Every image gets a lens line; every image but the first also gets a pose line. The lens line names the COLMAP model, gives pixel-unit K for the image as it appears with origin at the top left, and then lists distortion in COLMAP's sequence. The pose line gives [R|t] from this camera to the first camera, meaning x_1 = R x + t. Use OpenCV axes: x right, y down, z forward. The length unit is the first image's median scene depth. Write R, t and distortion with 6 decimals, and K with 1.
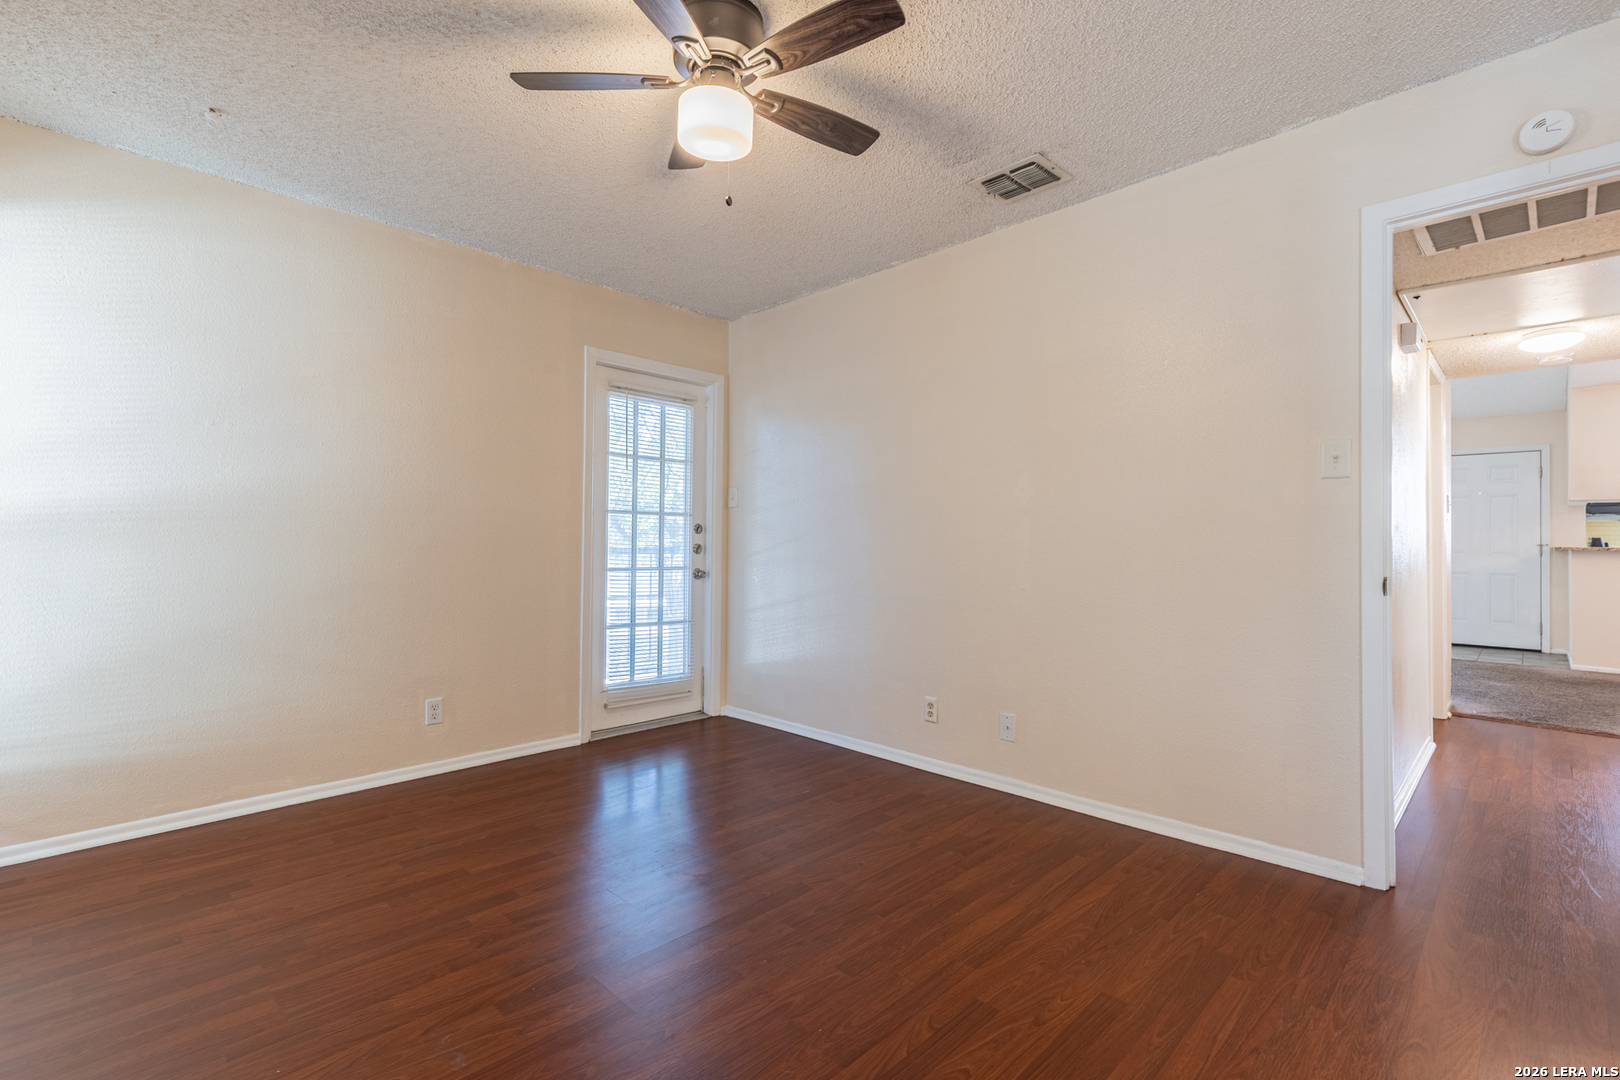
lens RADIAL K [[733.6, 0, 818.9], [0, 733.6, 538.5], [0, 0, 1]] dist [0.010012, -0.001786]
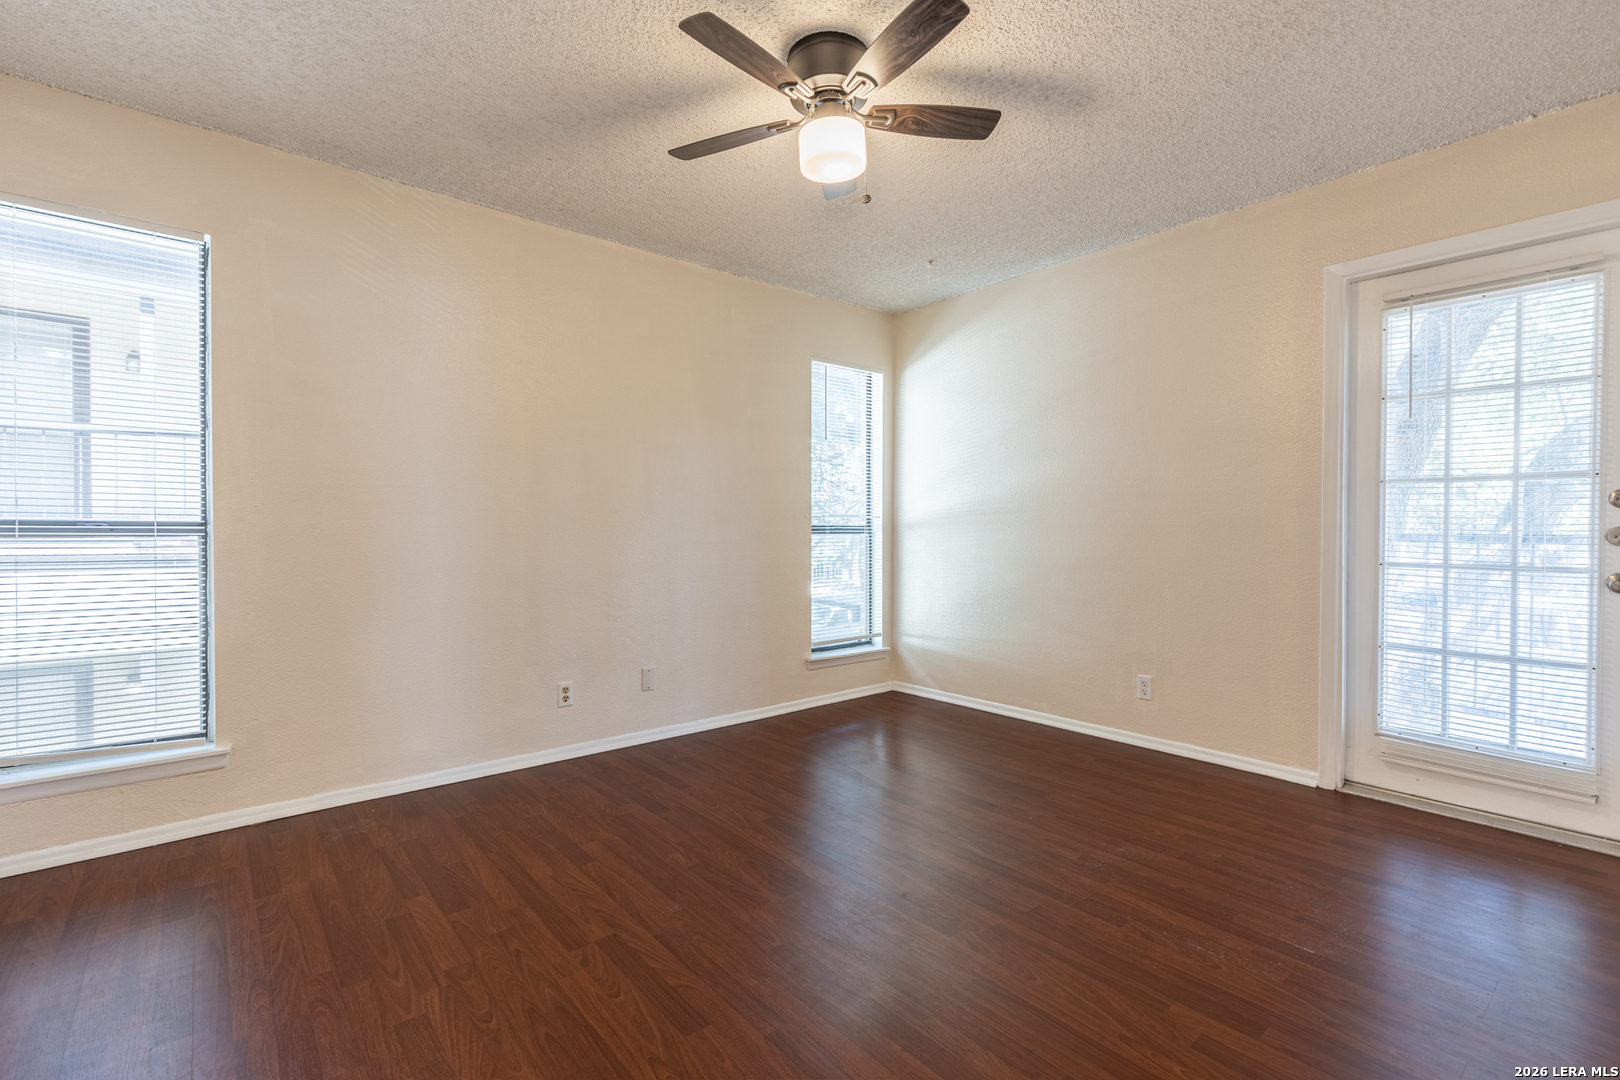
lens RADIAL K [[733.6, 0, 813.3], [0, 733.6, 537.6], [0, 0, 1]] dist [0.010012, -0.001786]
pose [[-0.096777, 0.009131, -0.995264, 0.842556], [0.007480, 0.999936, 0.008446, 0.010836], [0.995278, -0.006627, -0.096839, 0.928106]]
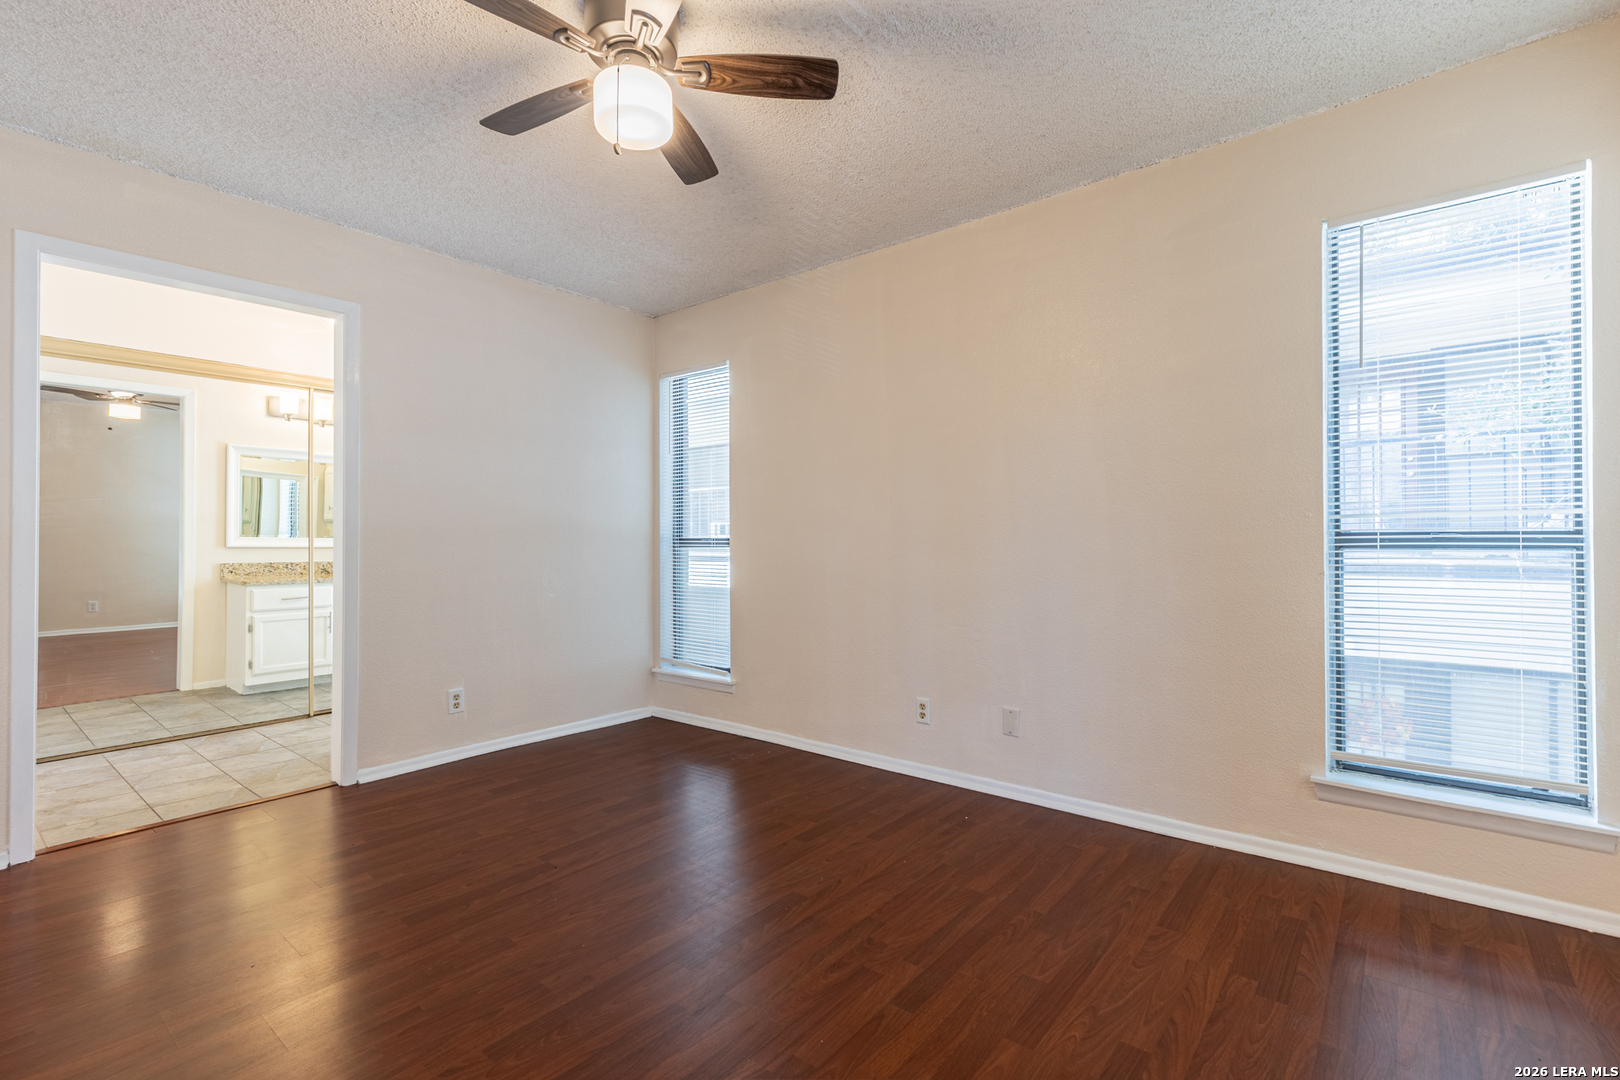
lens RADIAL K [[733.6, 0, 811.0], [0, 733.6, 528.7], [0, 0, 1]] dist [0.010012, -0.001786]
pose [[-0.996209, 0.001869, -0.086974, -0.250338], [0.004005, 0.999695, -0.024382, 0.013292], [0.086902, -0.024638, -0.995912, 1.716652]]
